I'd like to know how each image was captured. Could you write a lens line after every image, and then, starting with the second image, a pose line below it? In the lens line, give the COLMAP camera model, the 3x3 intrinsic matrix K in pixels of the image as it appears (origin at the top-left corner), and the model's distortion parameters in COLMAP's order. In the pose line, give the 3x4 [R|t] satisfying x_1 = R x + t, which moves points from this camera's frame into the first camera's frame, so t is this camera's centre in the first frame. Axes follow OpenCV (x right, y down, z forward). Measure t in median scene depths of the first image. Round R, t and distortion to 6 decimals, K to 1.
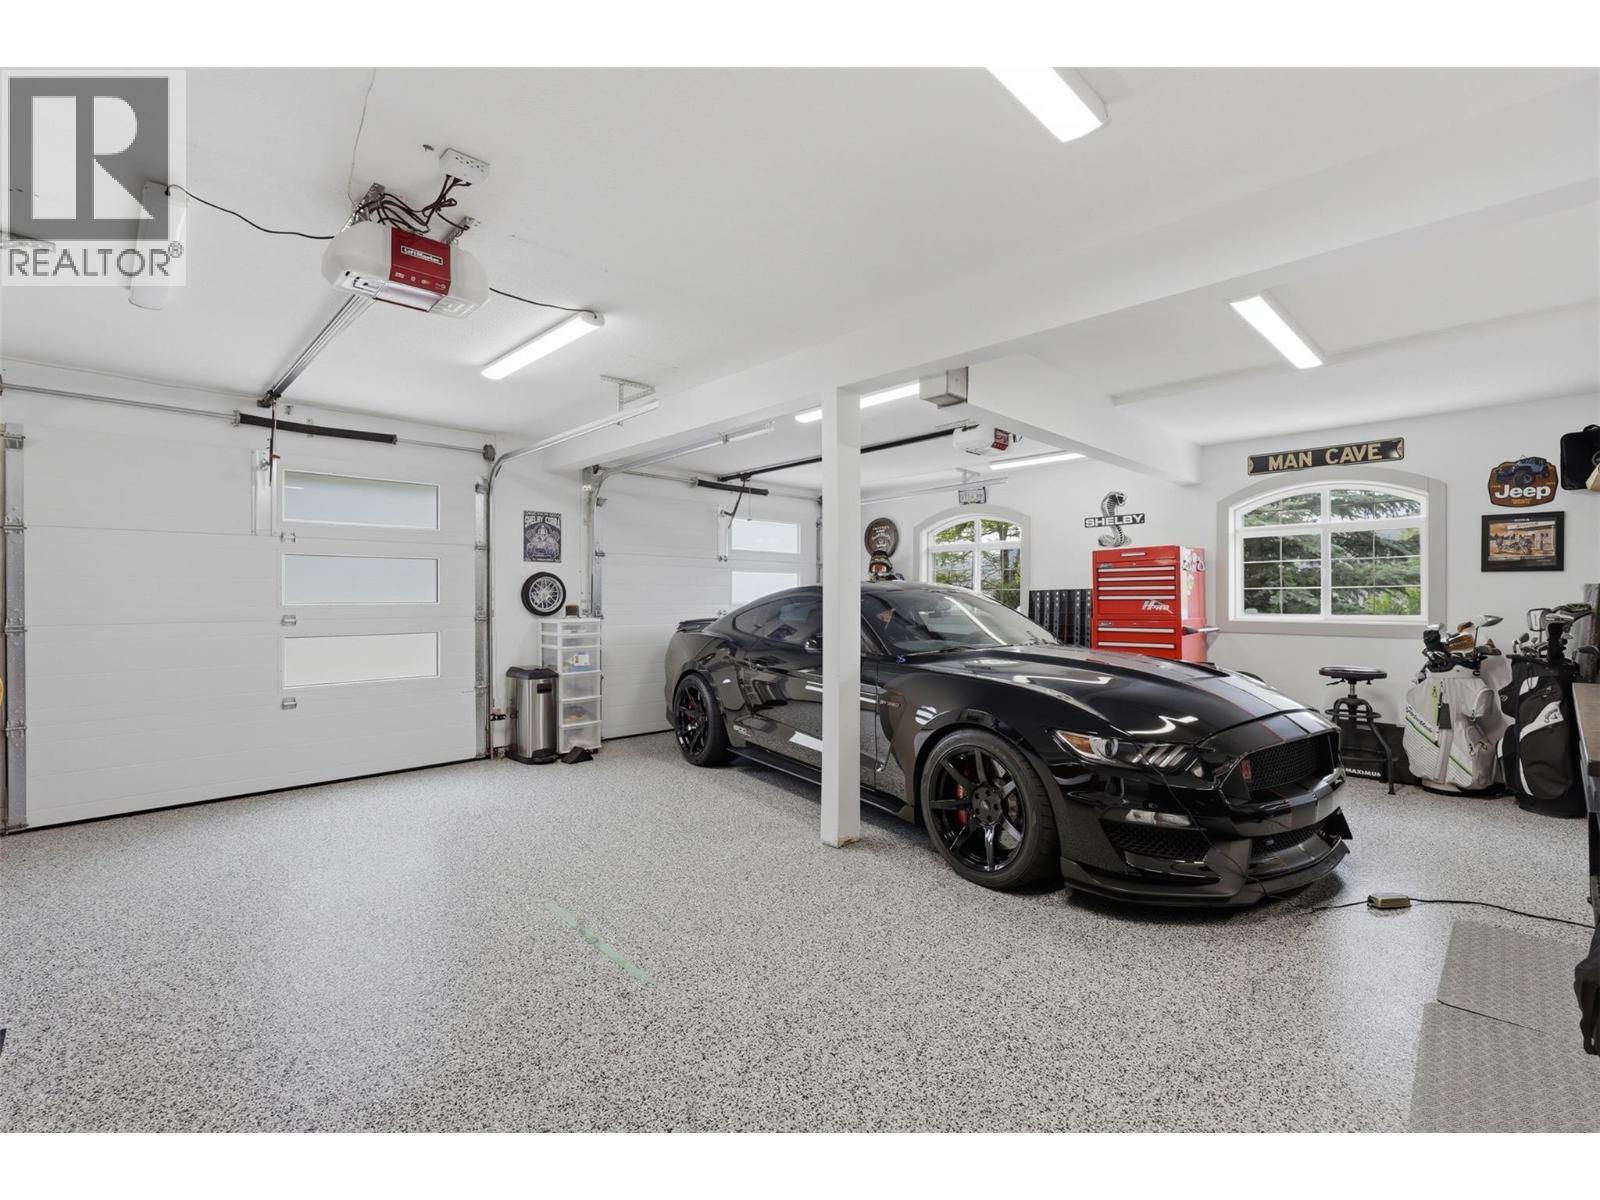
lens RADIAL K [[656.9, 0, 804.2], [0, 656.9, 598.1], [0, 0, 1]] dist [0.002062, -0.000179]
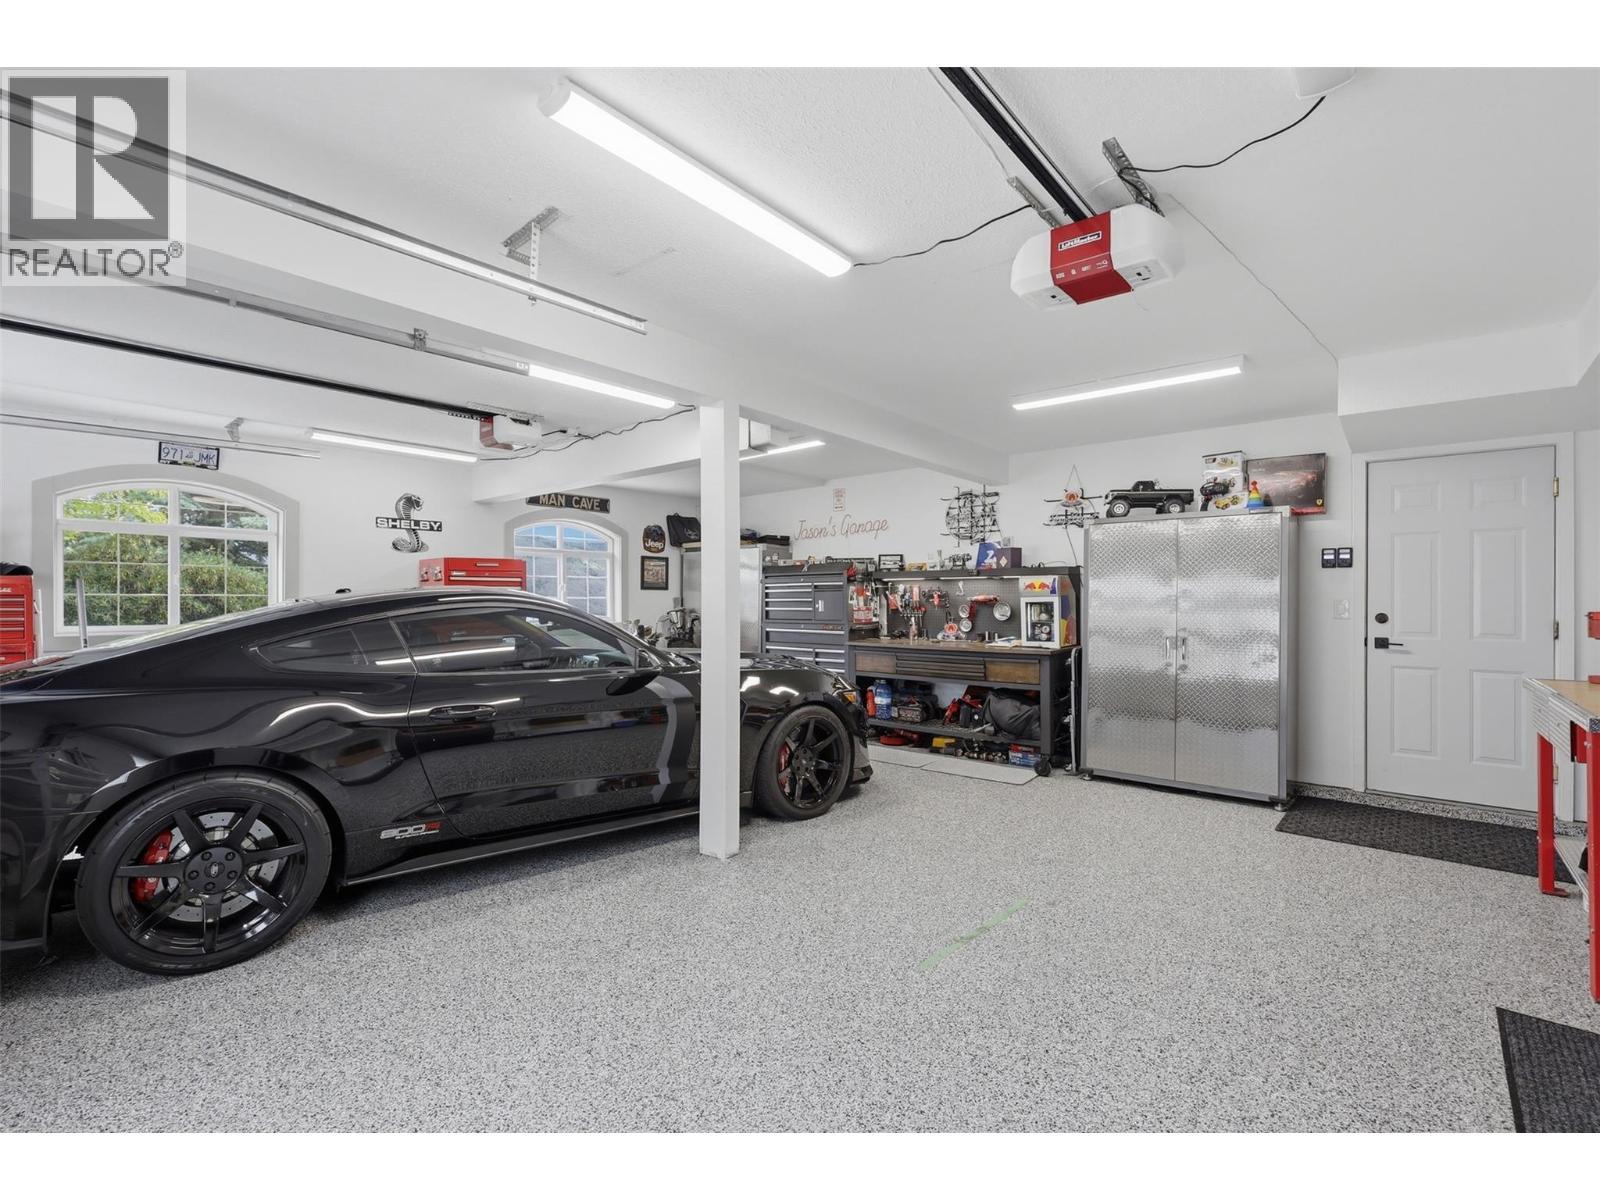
lens RADIAL K [[656.9, 0, 804.2], [0, 656.9, 598.1], [0, 0, 1]] dist [0.002062, -0.000179]
pose [[0.008576, 0.007079, 0.999938, -0.627517], [0.002638, 0.999971, -0.007102, -0.005323], [-0.999960, 0.002699, 0.008557, 0.575138]]
